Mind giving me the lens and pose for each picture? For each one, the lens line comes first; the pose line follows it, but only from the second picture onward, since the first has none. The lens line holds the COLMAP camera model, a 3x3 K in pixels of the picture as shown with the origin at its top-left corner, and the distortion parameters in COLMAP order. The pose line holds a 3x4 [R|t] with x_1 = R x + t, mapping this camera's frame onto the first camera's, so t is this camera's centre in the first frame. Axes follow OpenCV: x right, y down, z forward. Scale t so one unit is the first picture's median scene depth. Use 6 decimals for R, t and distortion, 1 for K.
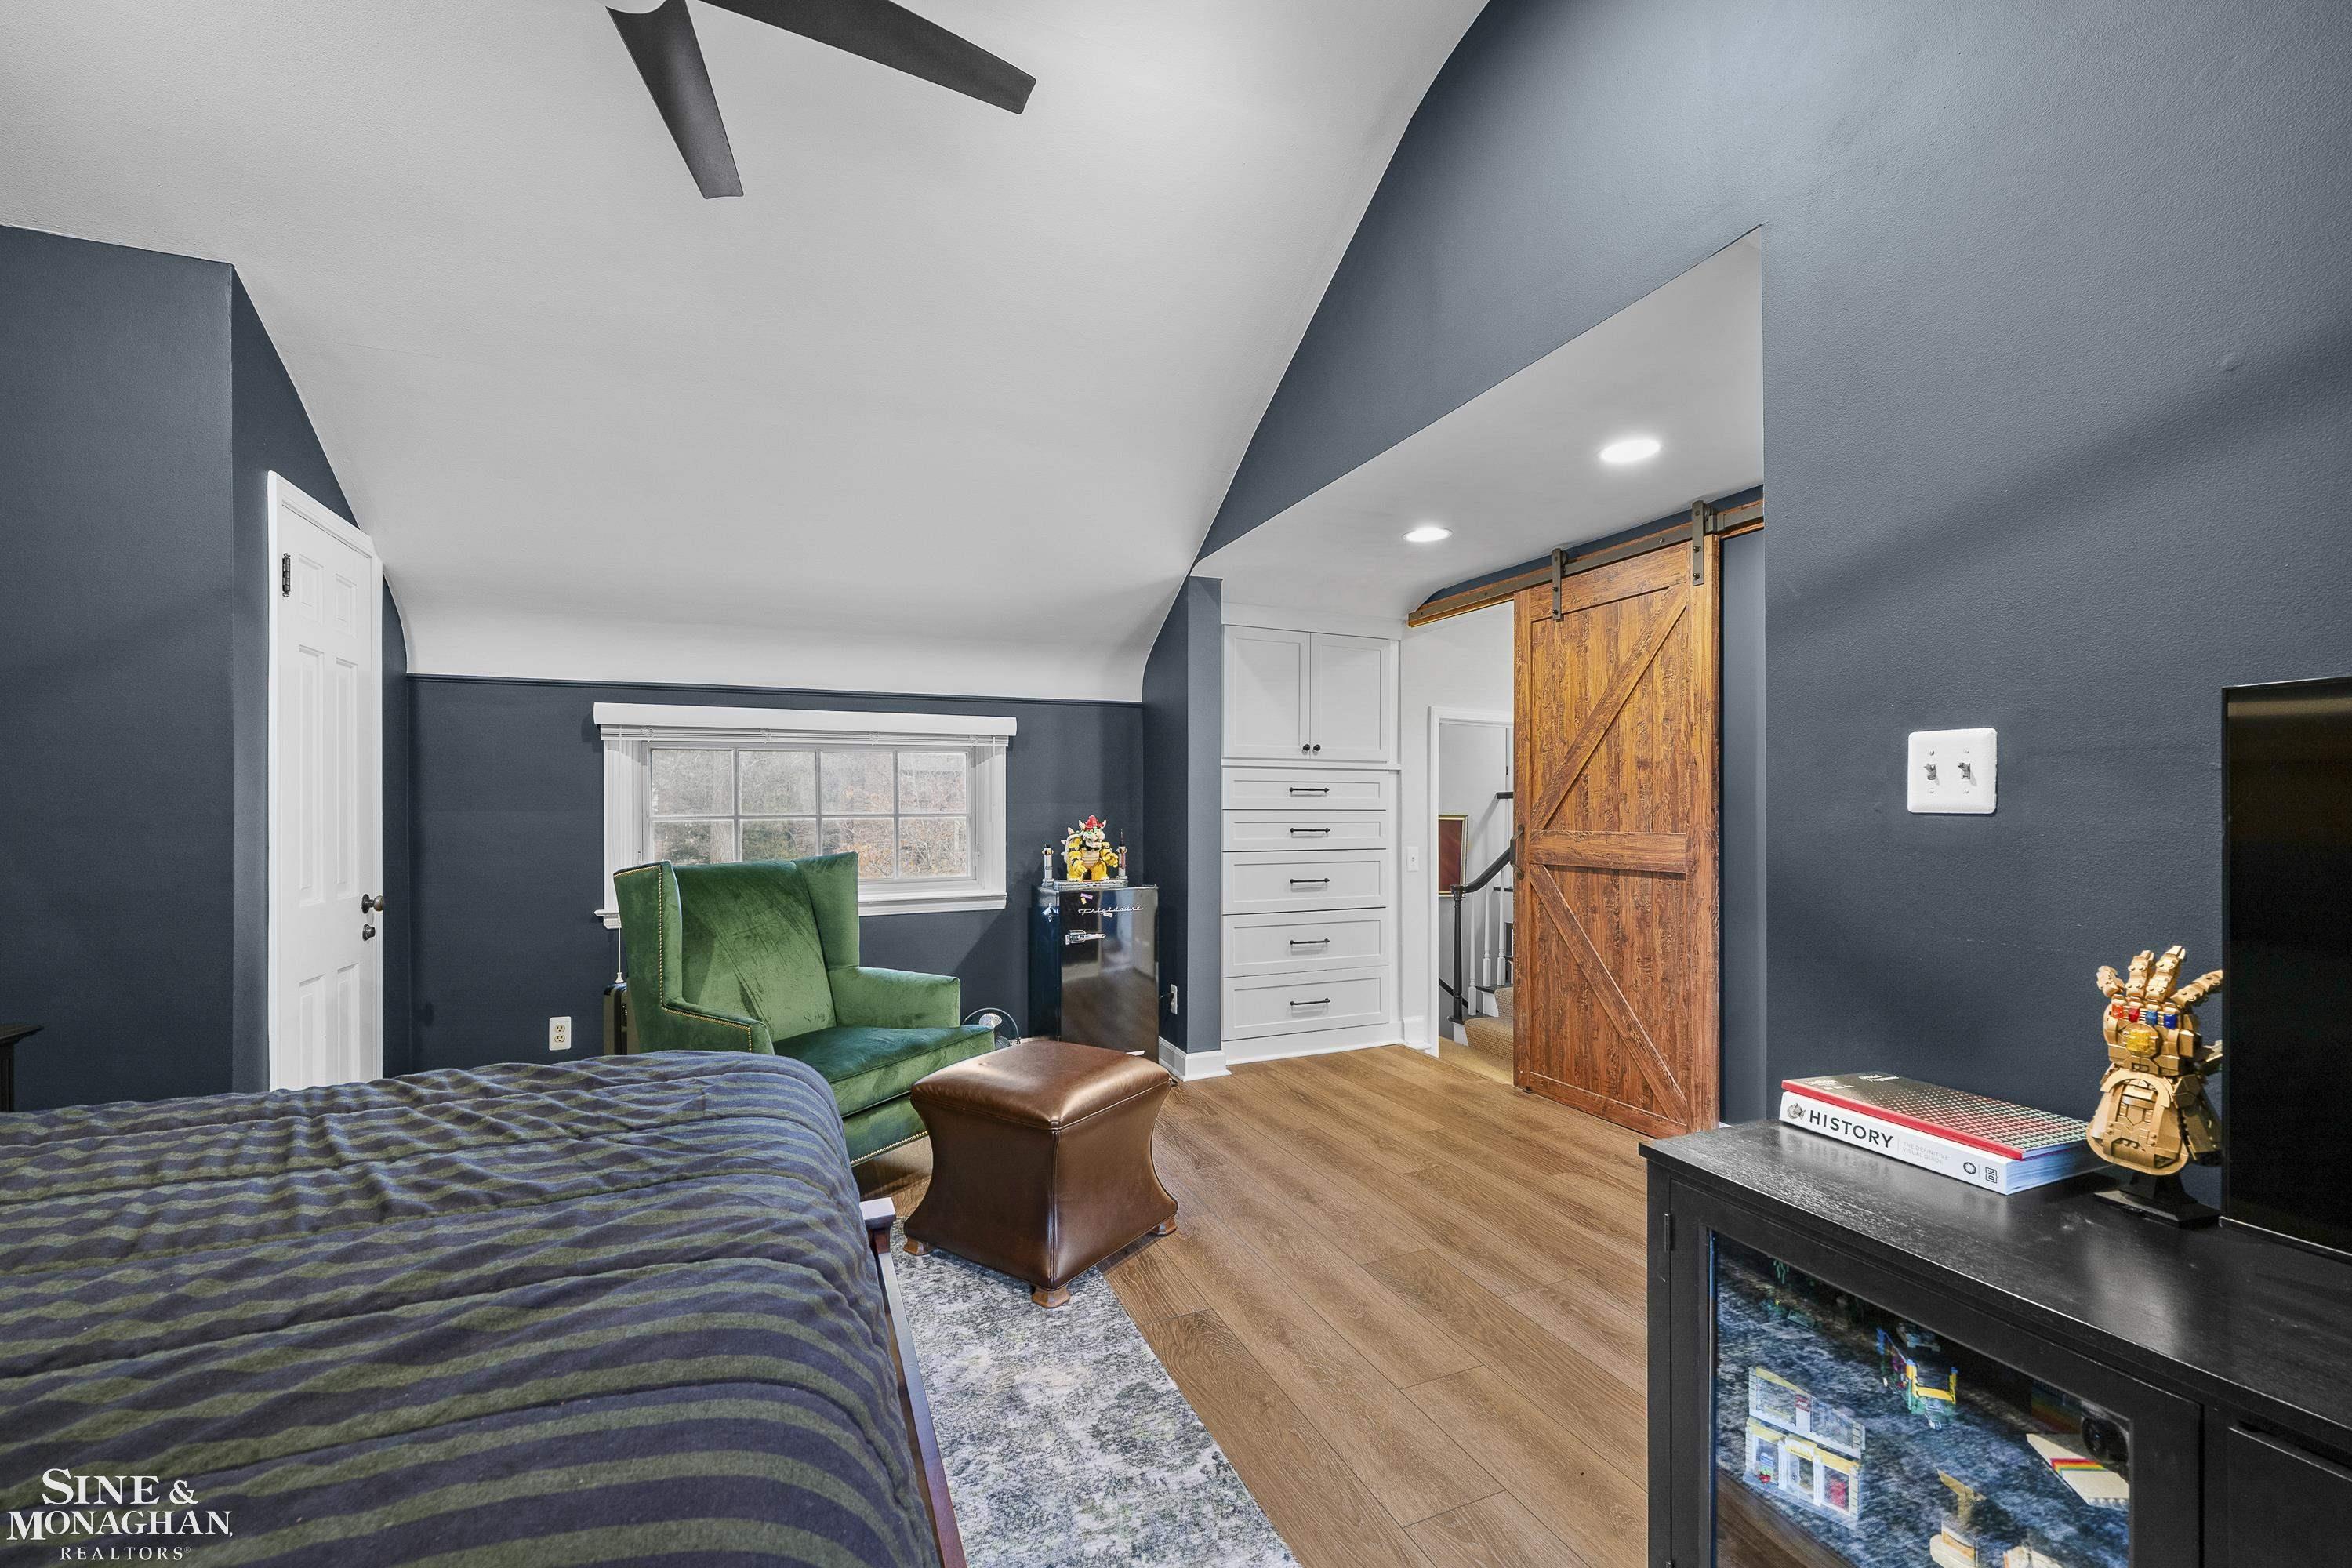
lens RADIAL K [[950.6, 0, 1177.9], [0, 950.6, 795.8], [0, 0, 1]] dist [-0.004278, 0.000384]
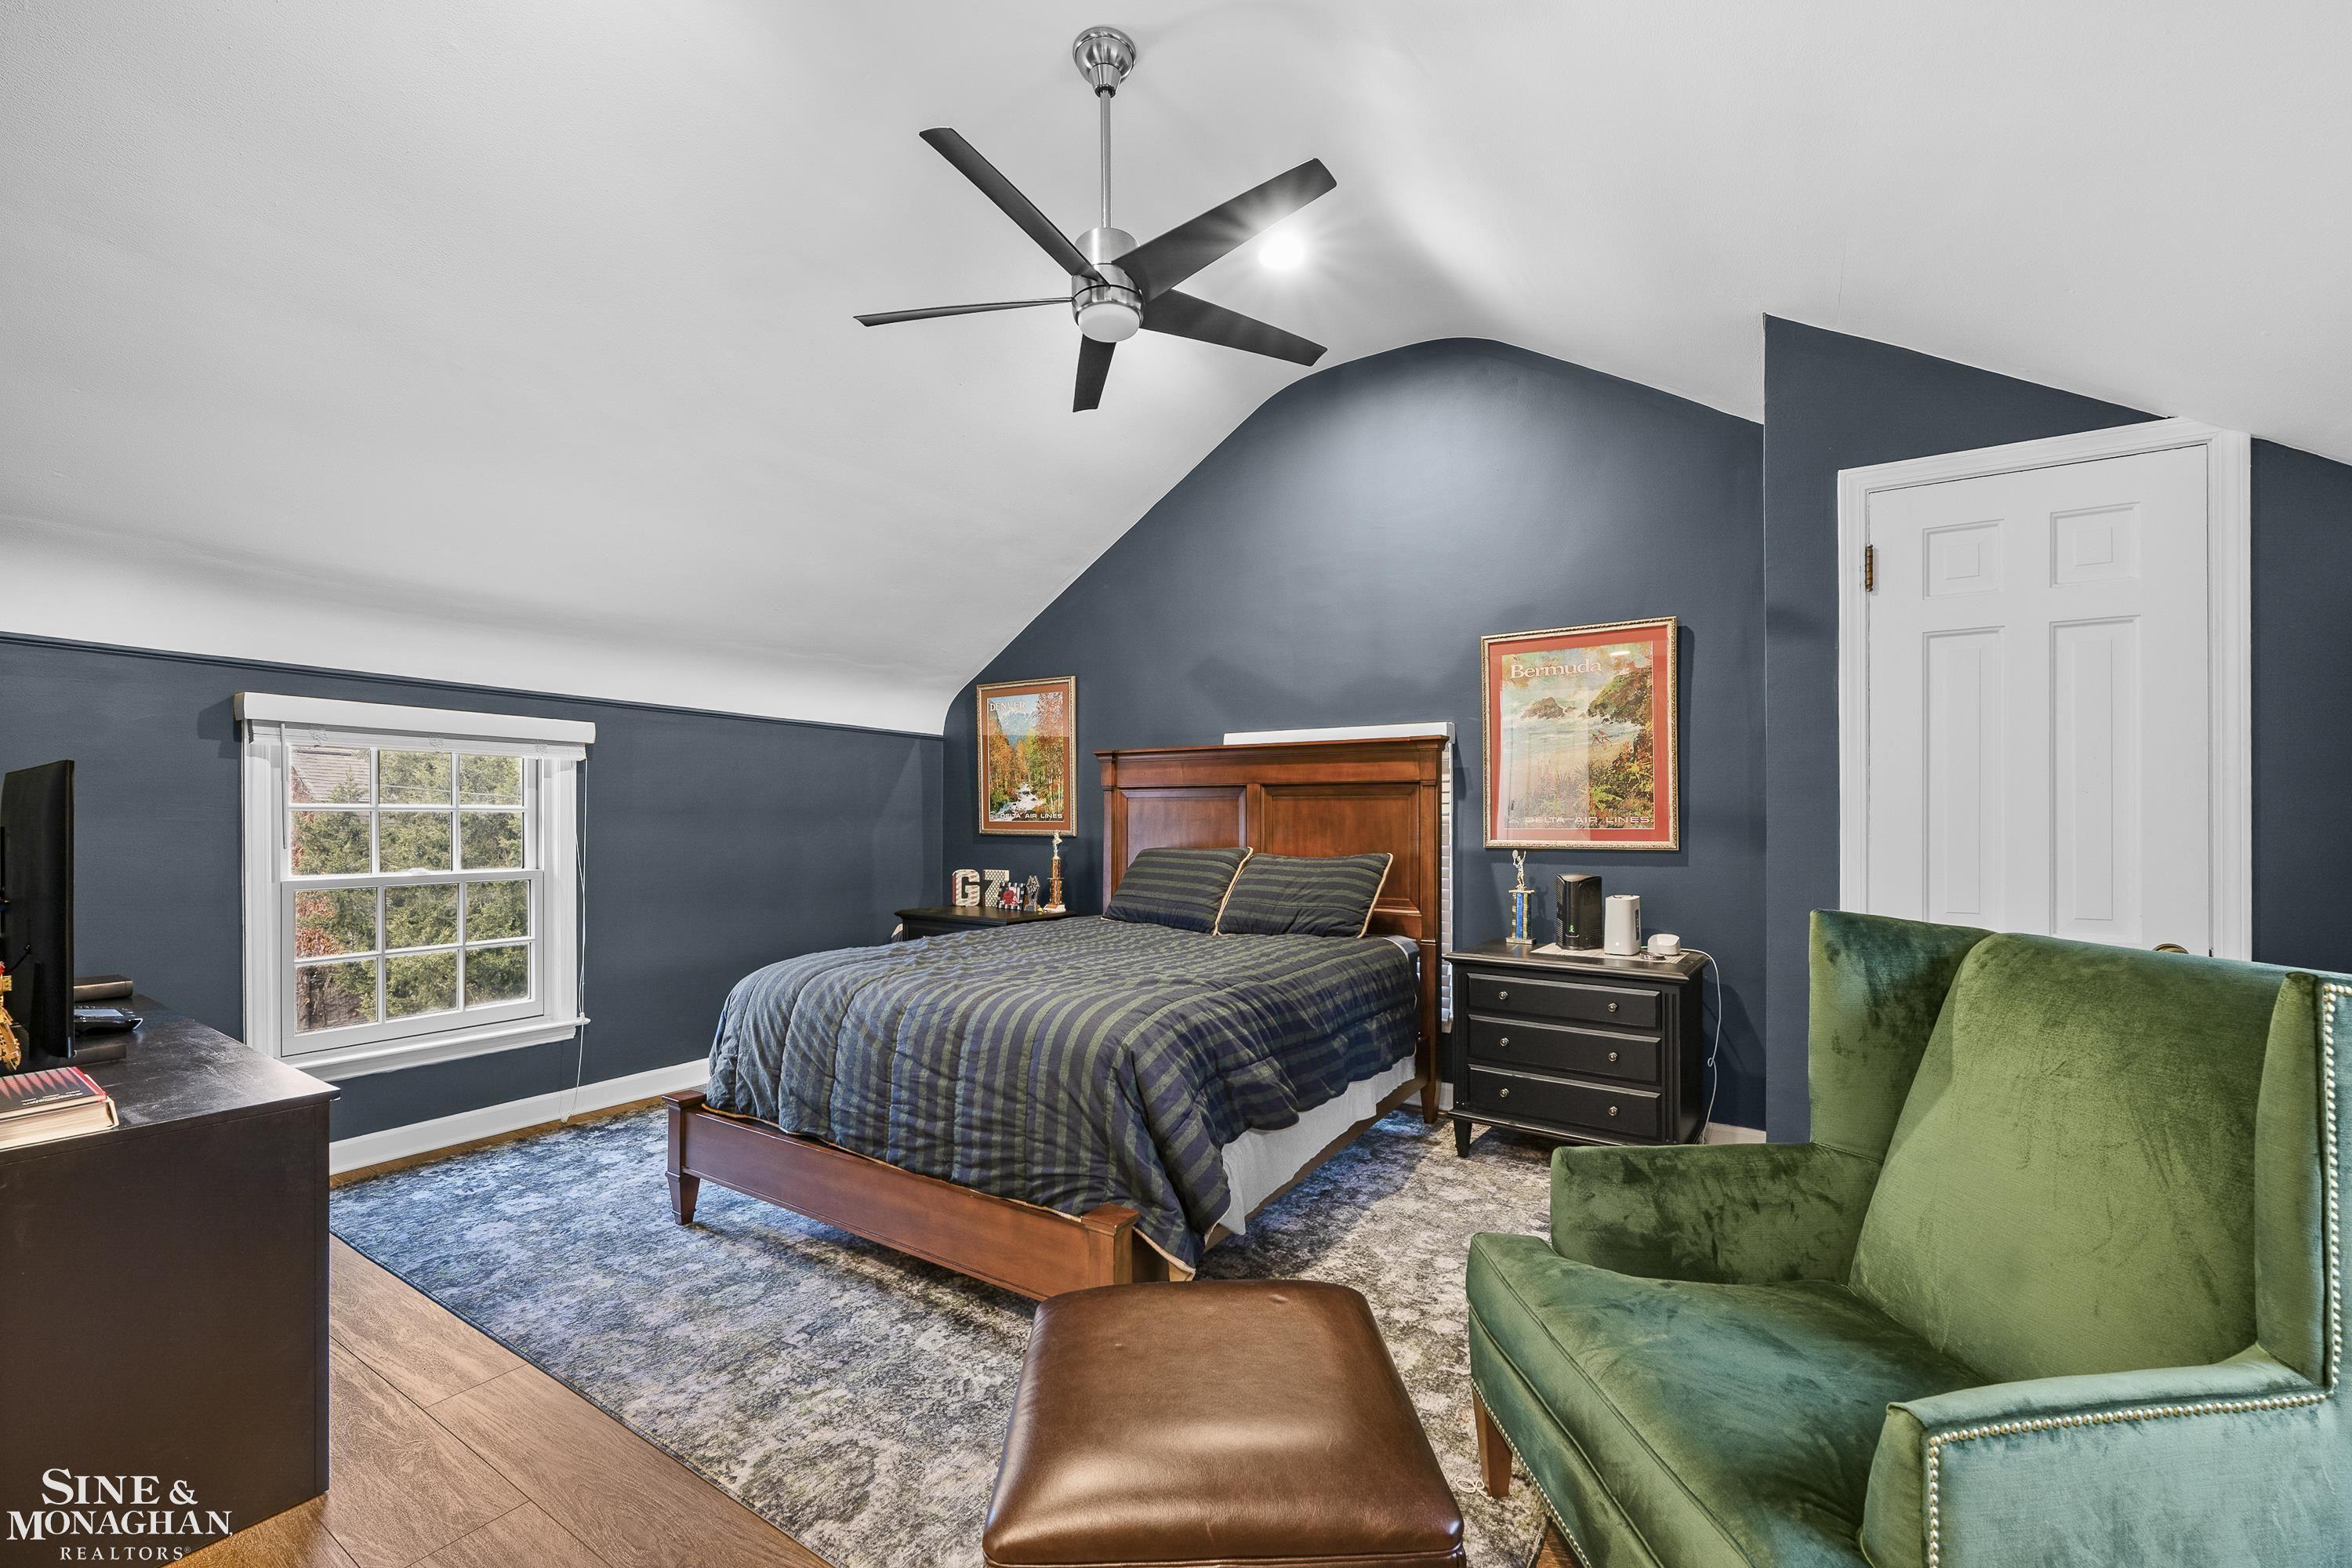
lens RADIAL K [[950.6, 0, 1175.6], [0, 950.6, 789.6], [0, 0, 1]] dist [-0.004278, 0.000384]
pose [[-0.823753, 0.001473, -0.566947, 0.210924], [0.004434, 0.999983, -0.003844, -0.017453], [0.566932, -0.005681, -0.823745, 2.000518]]
